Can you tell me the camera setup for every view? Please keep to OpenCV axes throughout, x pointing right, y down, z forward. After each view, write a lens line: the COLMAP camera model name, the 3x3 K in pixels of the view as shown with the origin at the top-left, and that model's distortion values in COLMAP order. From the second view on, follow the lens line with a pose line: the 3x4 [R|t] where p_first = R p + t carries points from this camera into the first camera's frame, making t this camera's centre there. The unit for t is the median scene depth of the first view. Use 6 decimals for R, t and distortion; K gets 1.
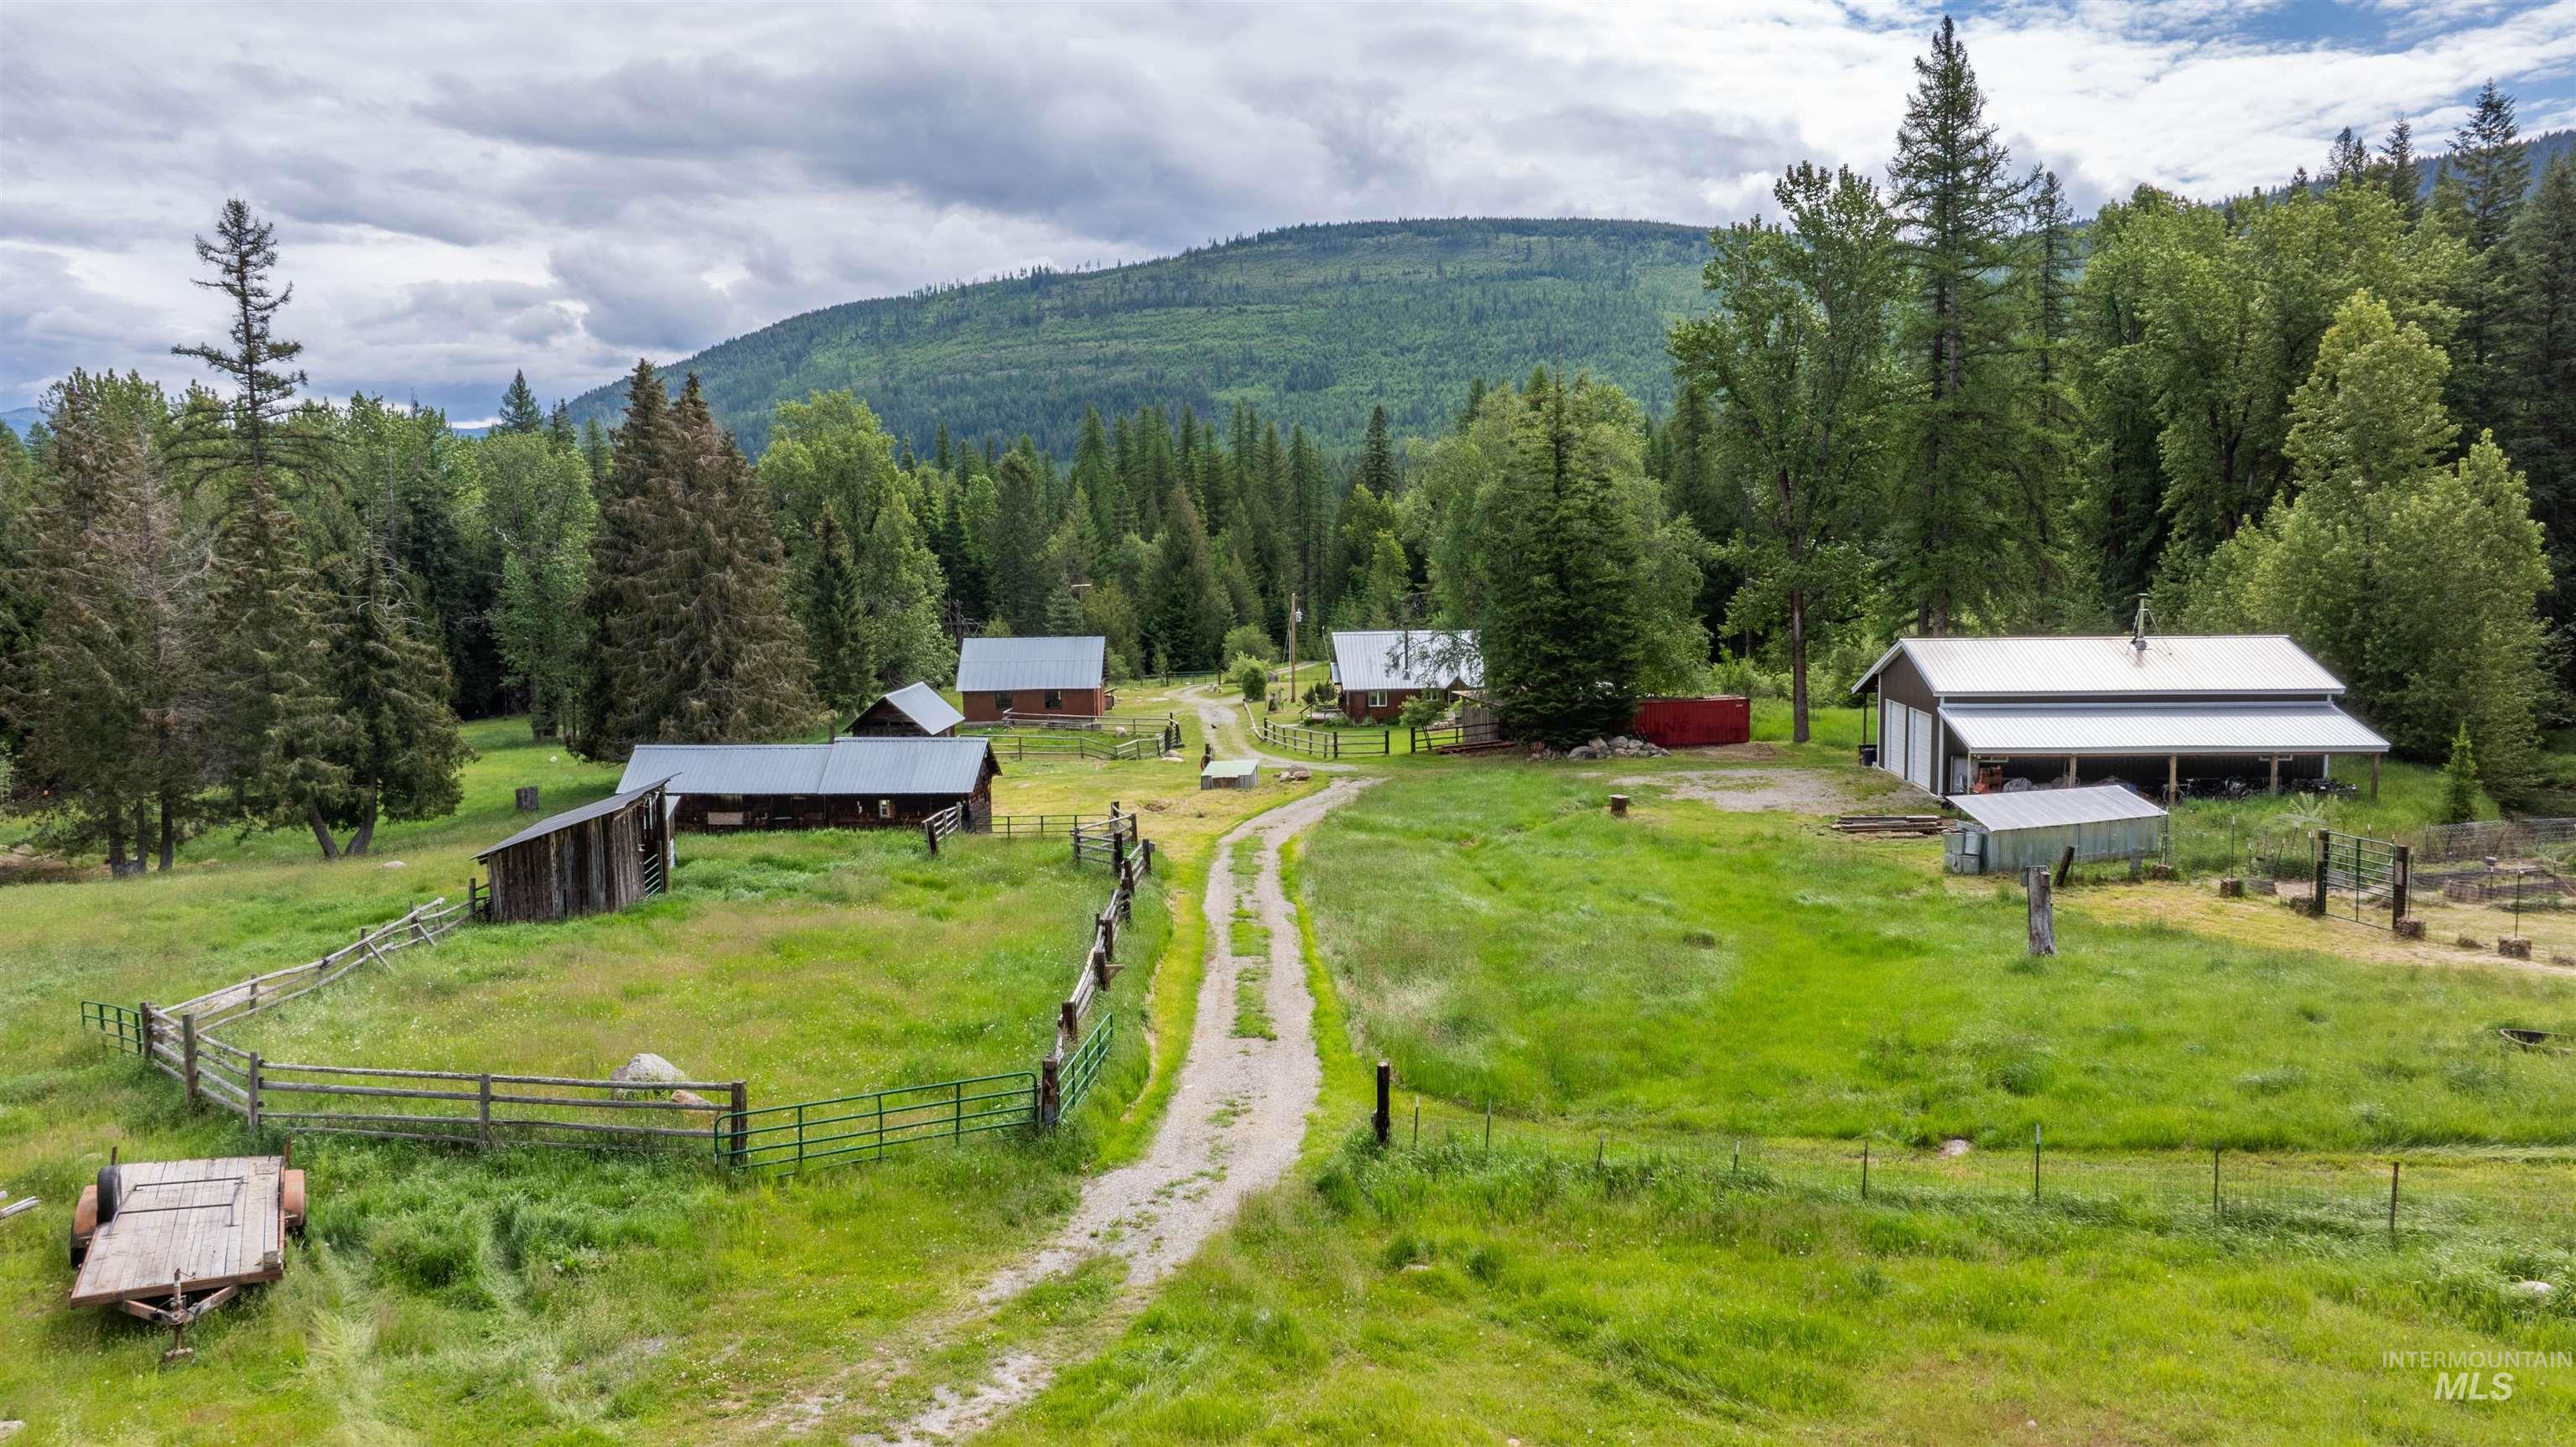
lens RADIAL K [[1819.3, 0, 1280.8], [0, 1819.3, 722.7], [0, 0, 1]] dist [-0.009107, -0.010407]
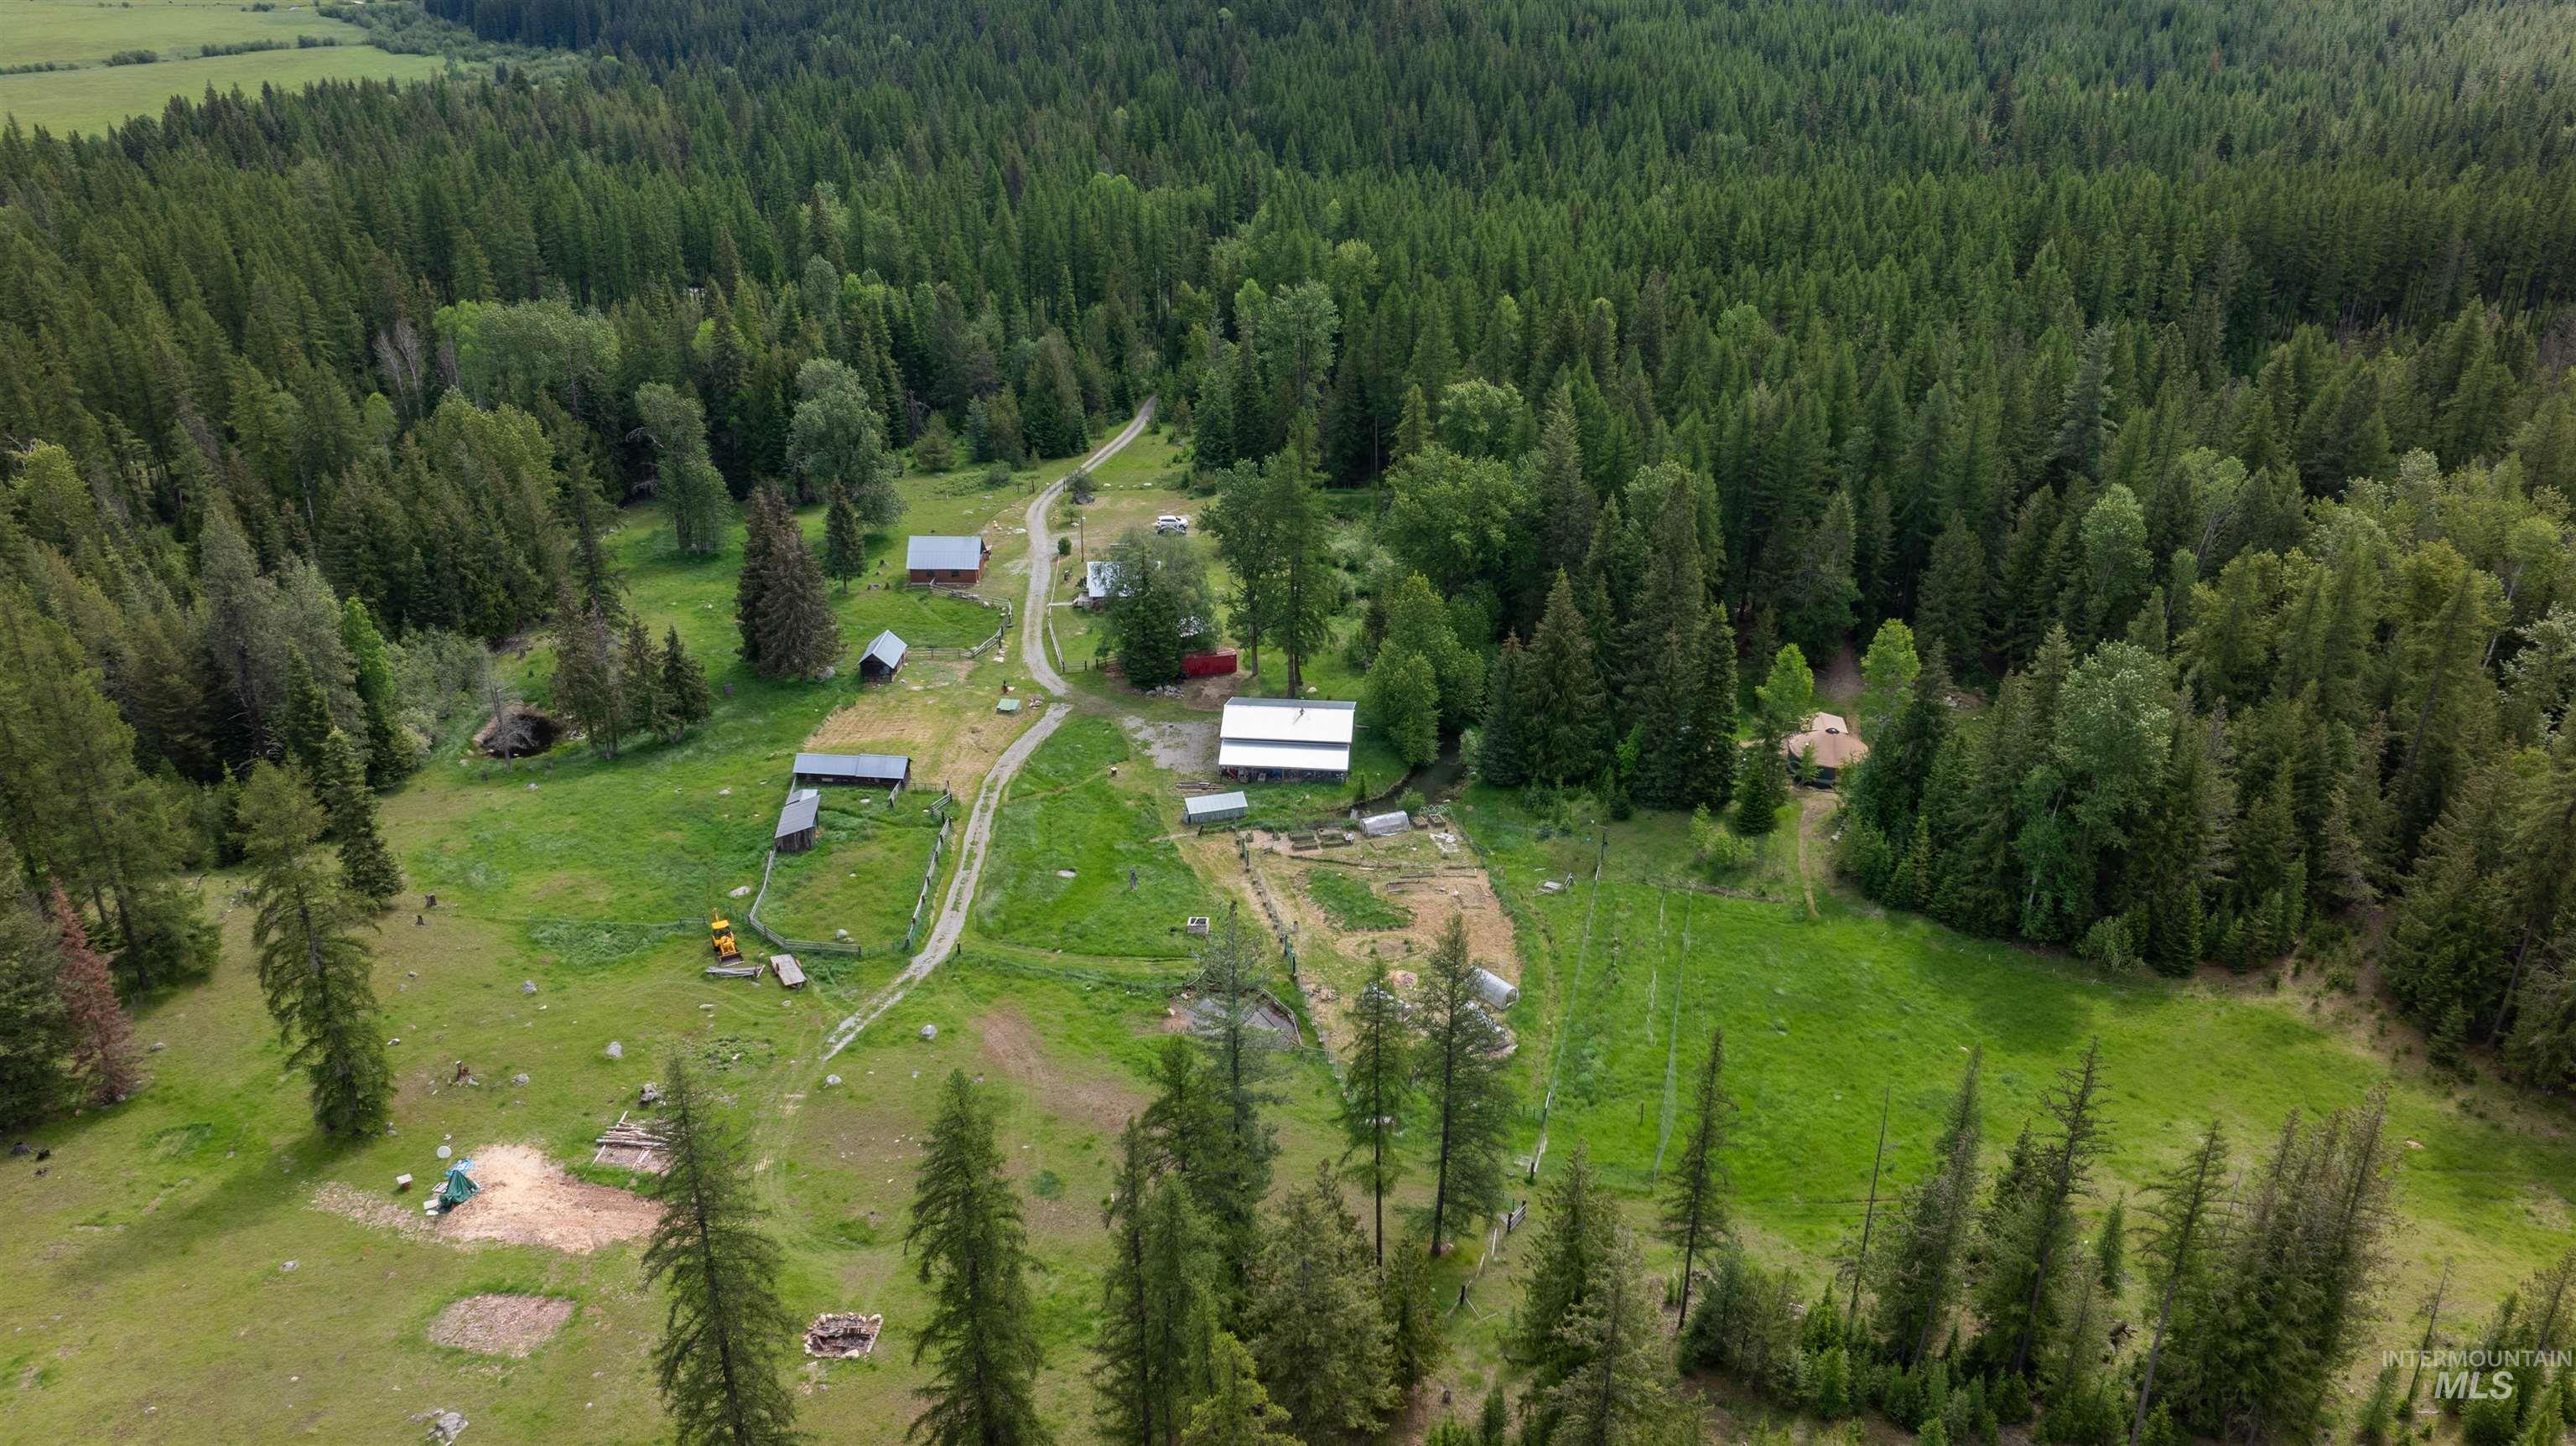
lens RADIAL K [[1922.9, 0, 1302.8], [0, 1922.9, 726.7], [0, 0, 1]] dist [-0.029245, 0.026294]
pose [[0.999745, 0.021271, 0.007603, 0.310813], [-0.022589, 0.941110, 0.337346, -0.734929], [0.000021, -0.337431, 0.941350, -1.324875]]
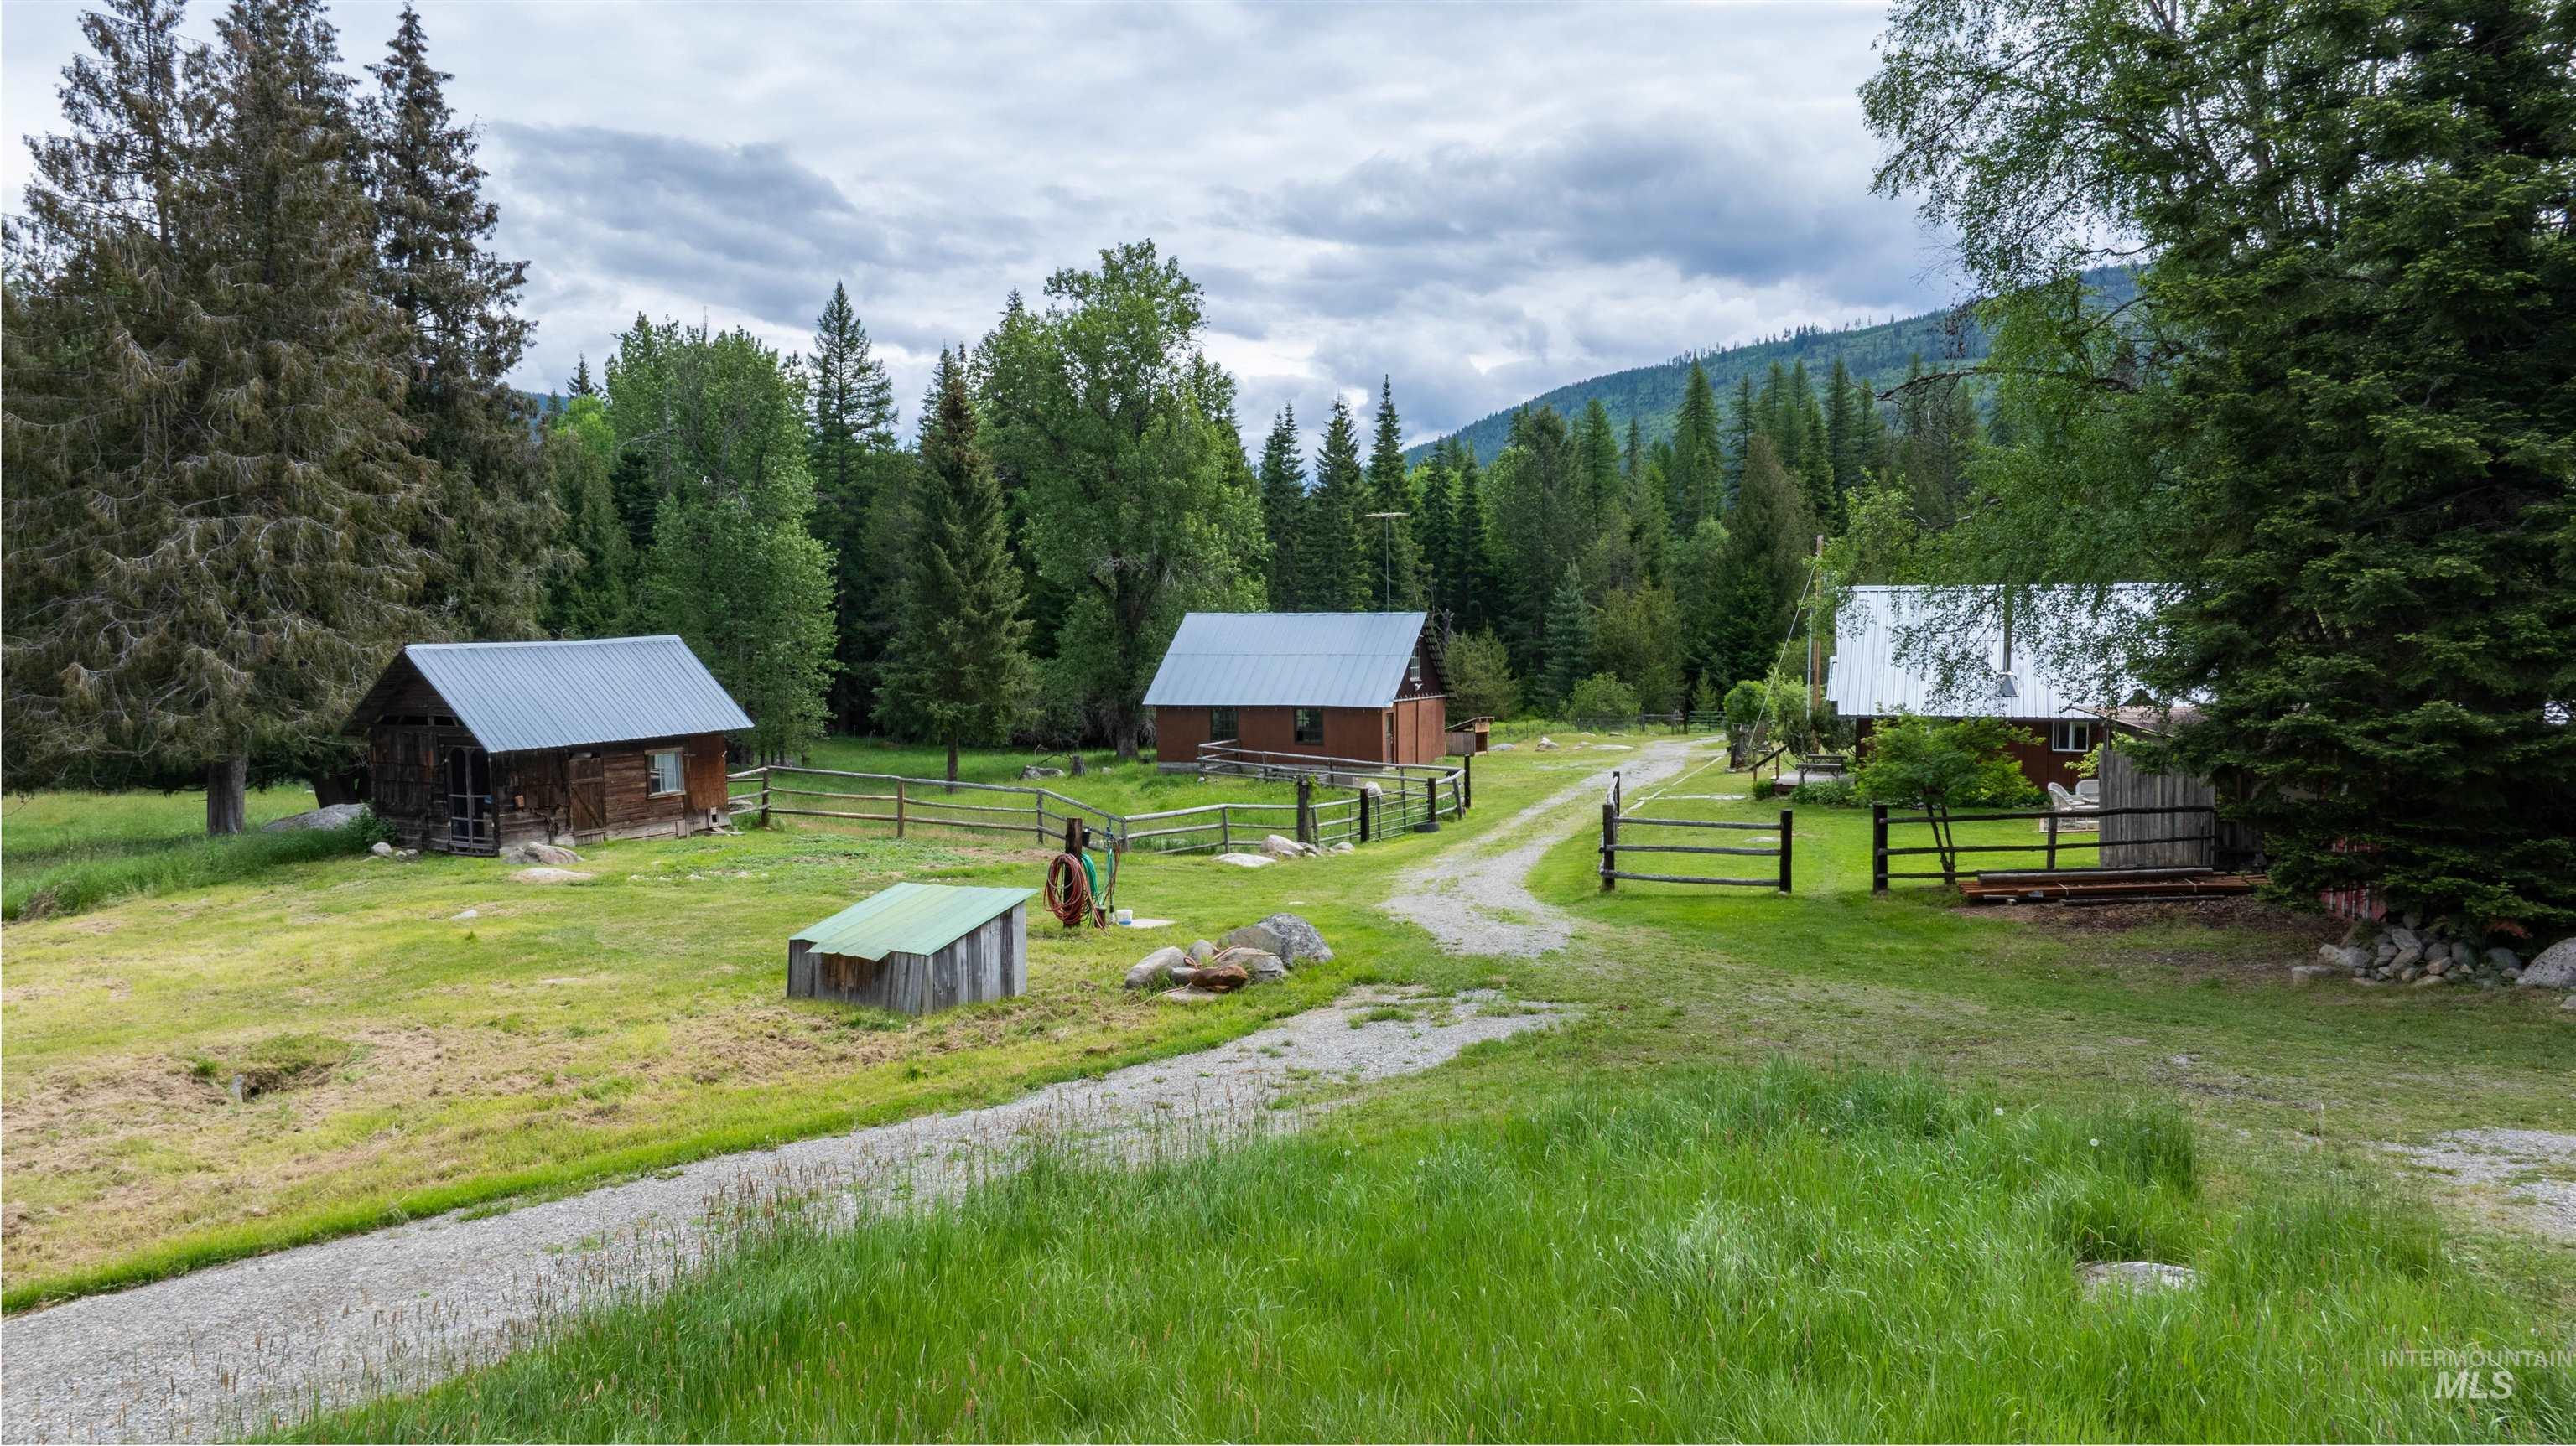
lens RADIAL K [[1819.2, 0, 1273.7], [0, 1819.2, 722.0], [0, 0, 1]] dist [-0.009107, -0.010407]
pose [[0.914544, 0.035111, -0.402960, 0.097986], [-0.051962, 0.998169, -0.030958, 0.003322], [0.401136, 0.049251, 0.914694, 0.667865]]
